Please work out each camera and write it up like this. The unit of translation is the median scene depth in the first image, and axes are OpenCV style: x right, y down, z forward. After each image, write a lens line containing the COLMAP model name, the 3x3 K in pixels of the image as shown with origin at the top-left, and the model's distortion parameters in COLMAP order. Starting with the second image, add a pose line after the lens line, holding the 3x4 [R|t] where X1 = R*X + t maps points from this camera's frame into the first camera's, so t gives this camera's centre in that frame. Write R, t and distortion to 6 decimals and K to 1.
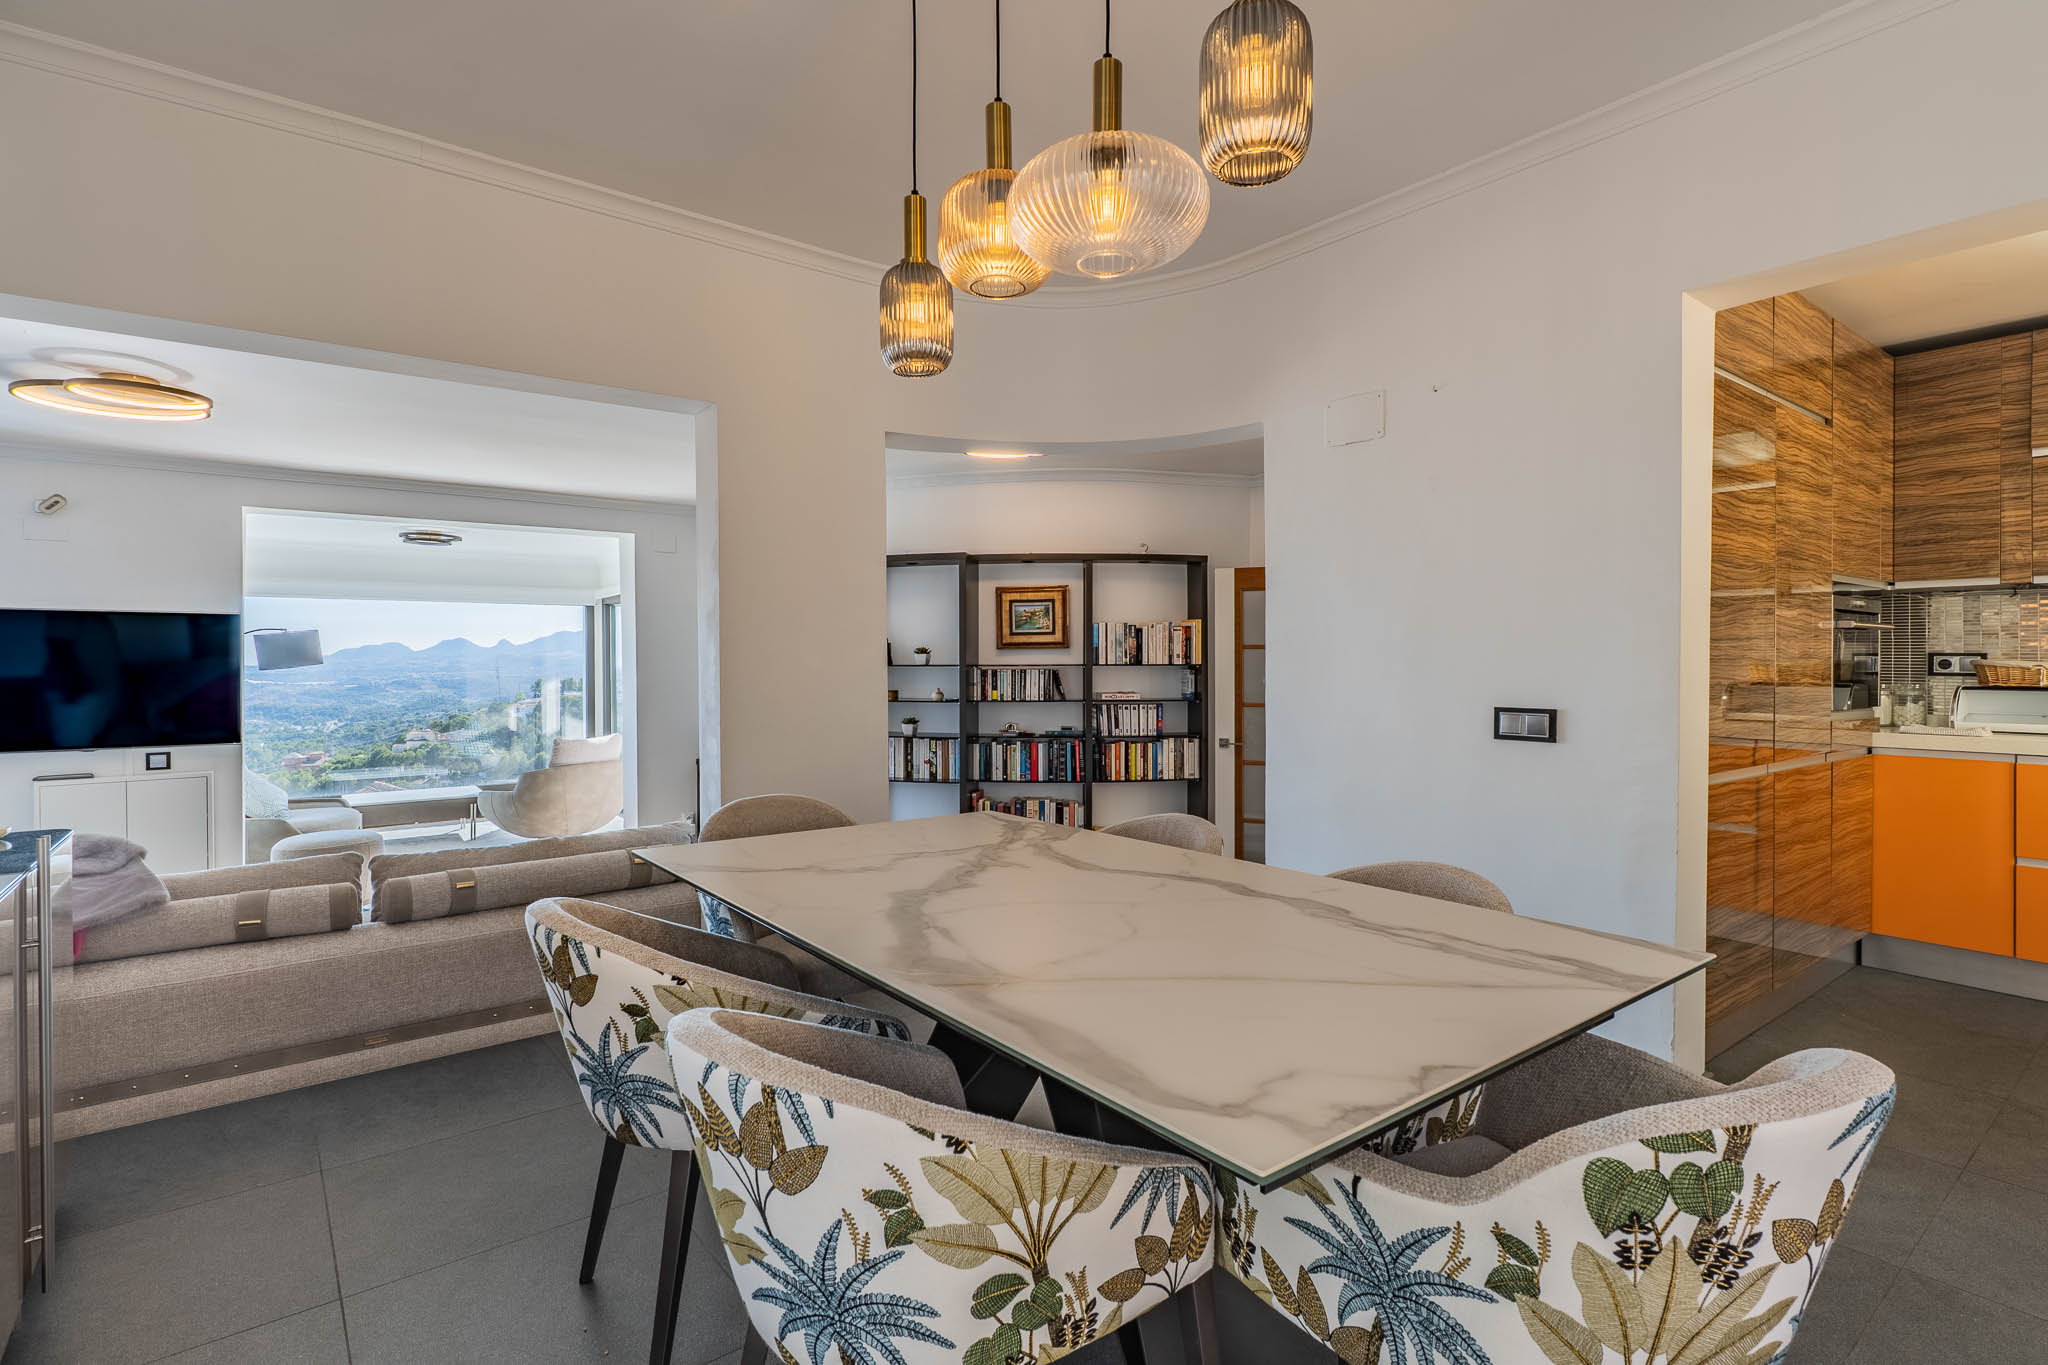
lens RADIAL K [[1017.7, 0, 1032.9], [0, 1017.7, 675.5], [0, 0, 1]] dist [-0.000306, 0.001938]
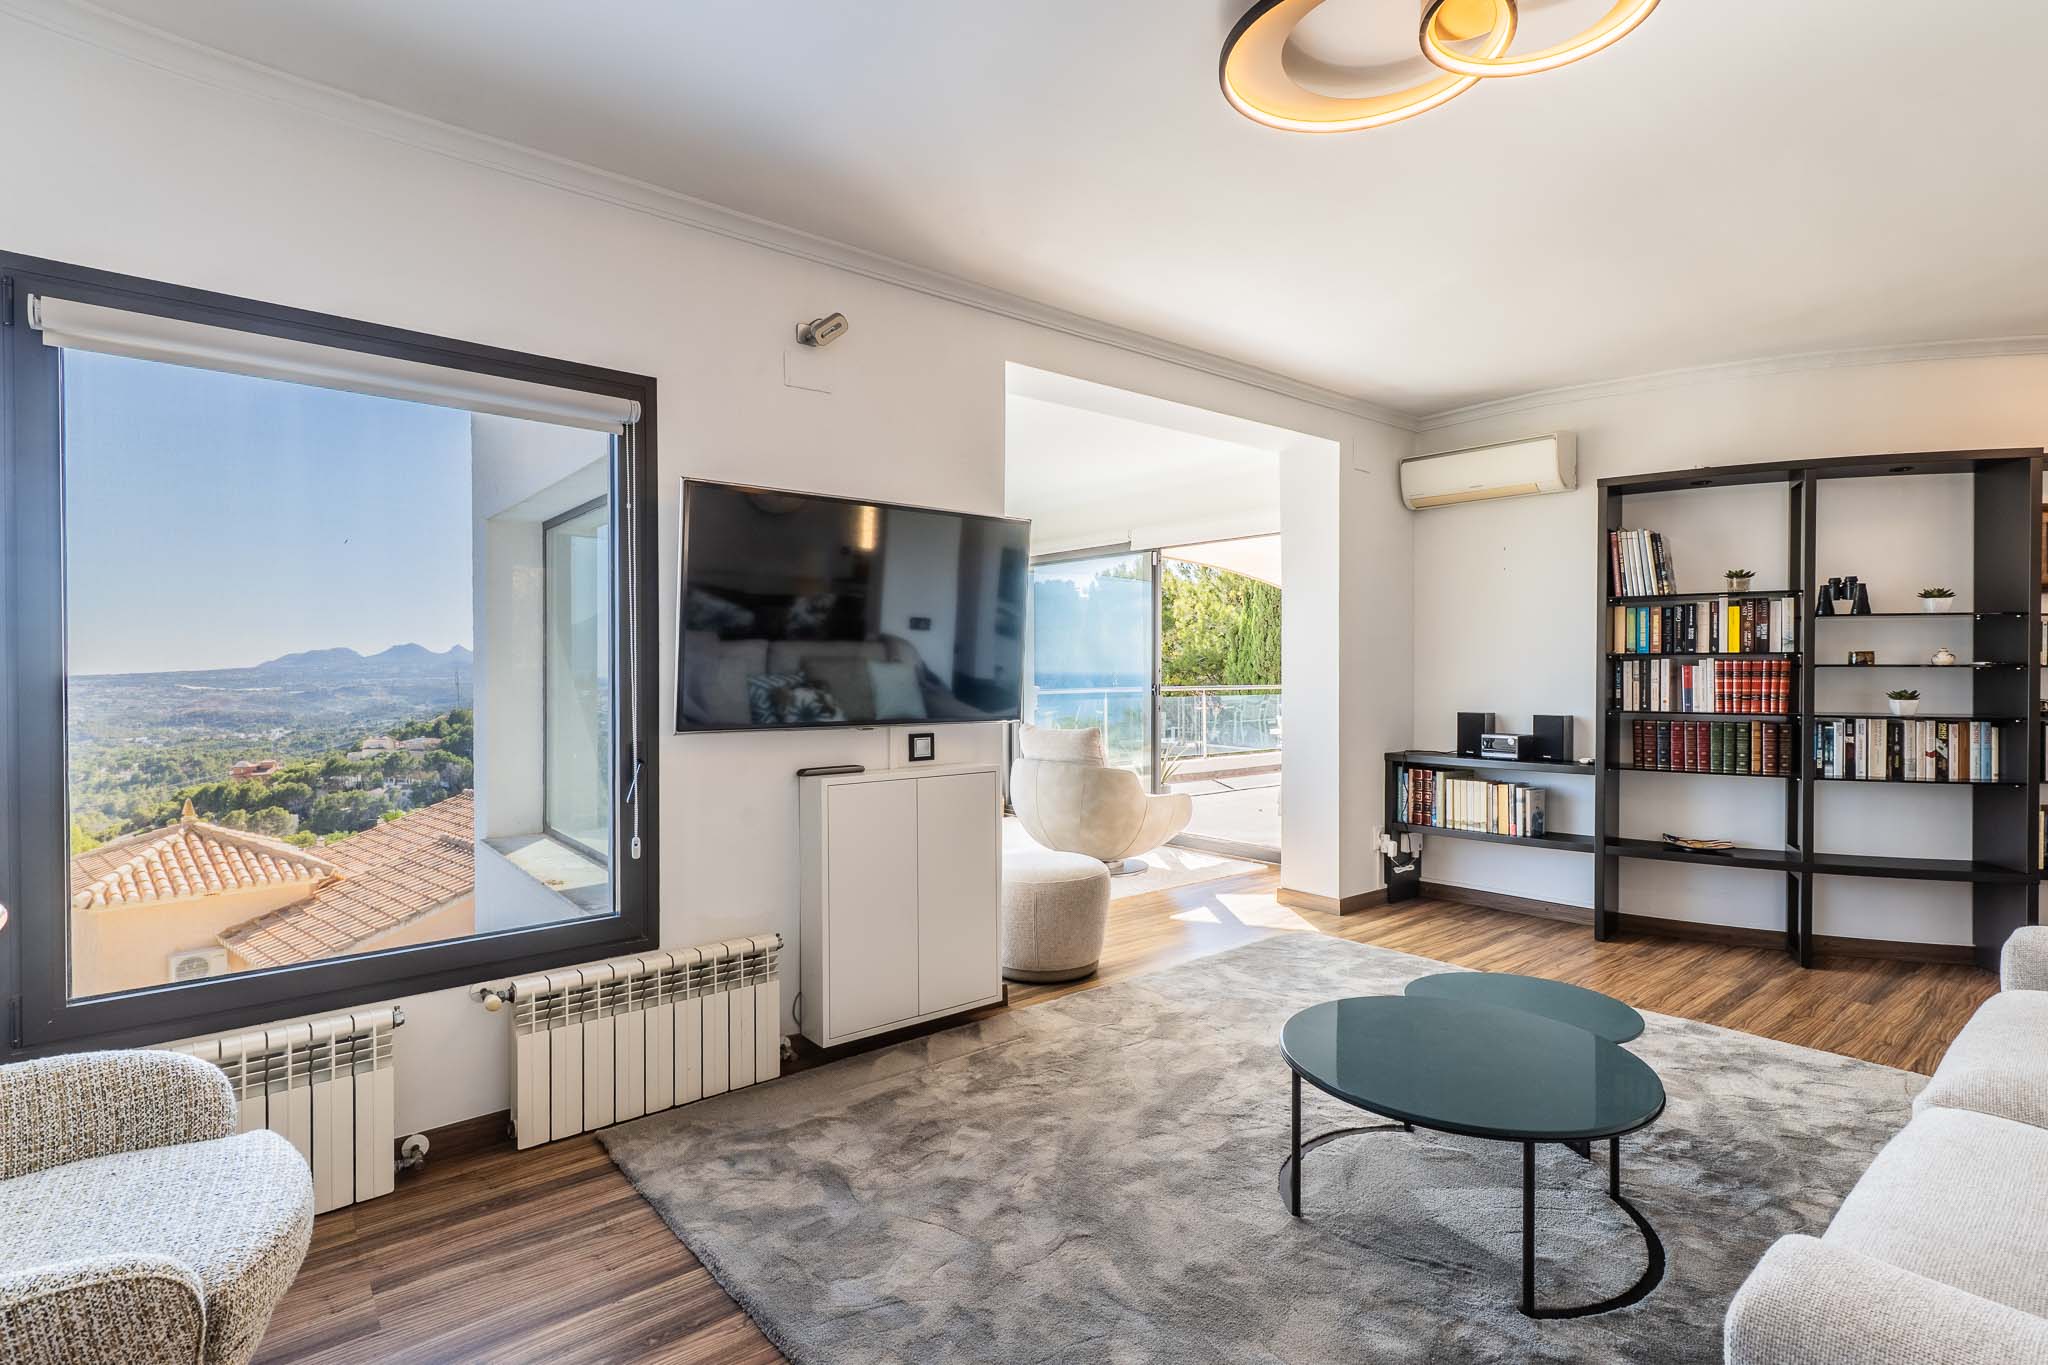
lens RADIAL K [[1017.7, 0, 1040.4], [0, 1017.7, 677.7], [0, 0, 1]] dist [-0.000306, 0.001938]
pose [[0.998939, 0.005812, 0.045685, -0.748429], [-0.005445, 0.999952, -0.008149, 0.041719], [-0.045731, 0.007892, 0.998923, 0.330620]]
